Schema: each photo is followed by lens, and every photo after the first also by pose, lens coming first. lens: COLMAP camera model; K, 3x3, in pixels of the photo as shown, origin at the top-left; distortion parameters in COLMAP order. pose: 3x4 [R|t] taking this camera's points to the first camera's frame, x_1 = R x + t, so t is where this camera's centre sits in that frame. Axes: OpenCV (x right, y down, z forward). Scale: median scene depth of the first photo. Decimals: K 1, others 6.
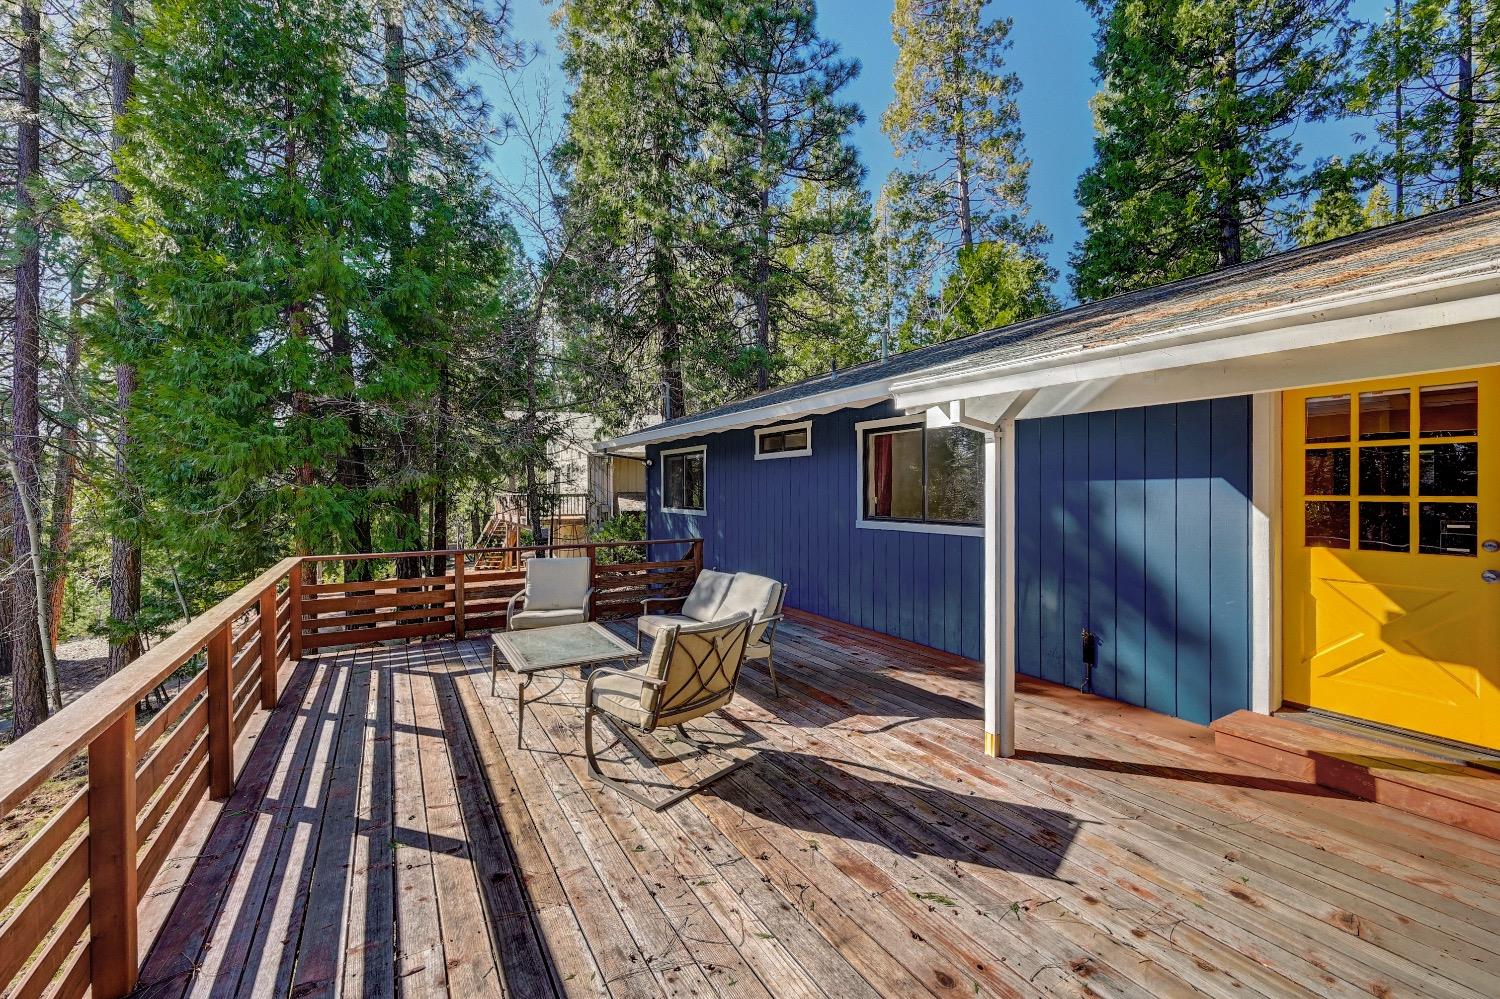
lens RADIAL K [[591.0, 0, 744.2], [0, 591.0, 492.5], [0, 0, 1]] dist [-0.003330, 0.000235]
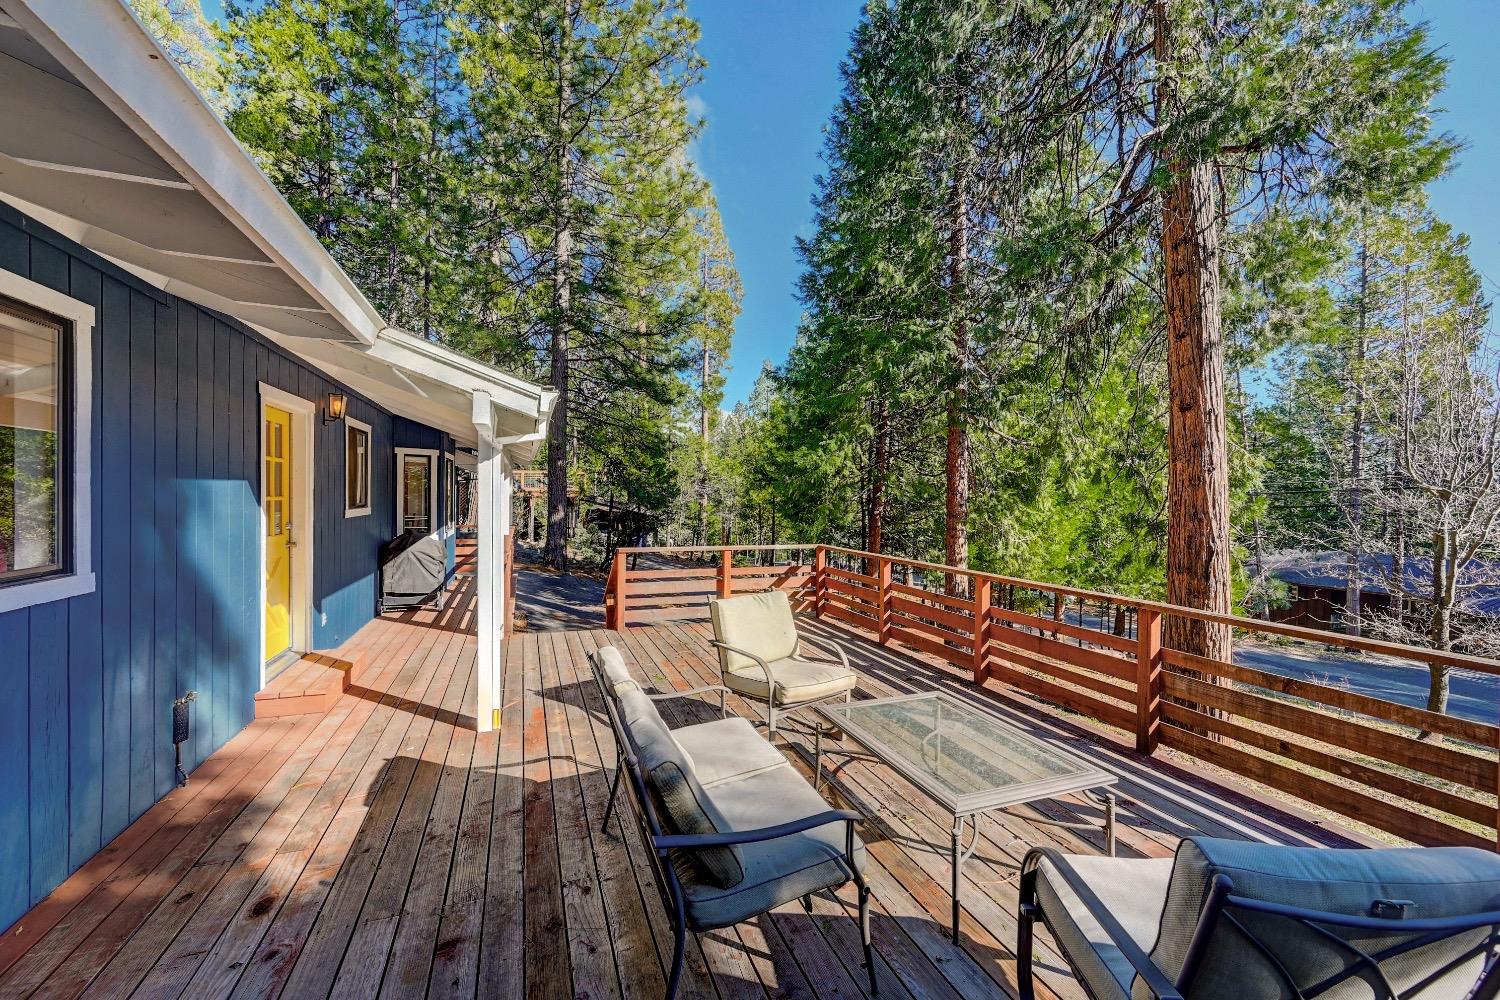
lens RADIAL K [[591.0, 0, 752.3], [0, 591.0, 496.6], [0, 0, 1]] dist [-0.003330, 0.000235]
pose [[-0.987693, -0.006093, 0.156285, -0.249483], [-0.005601, 0.999978, 0.003589, -0.007654], [-0.156303, 0.002669, -0.987705, 2.104893]]
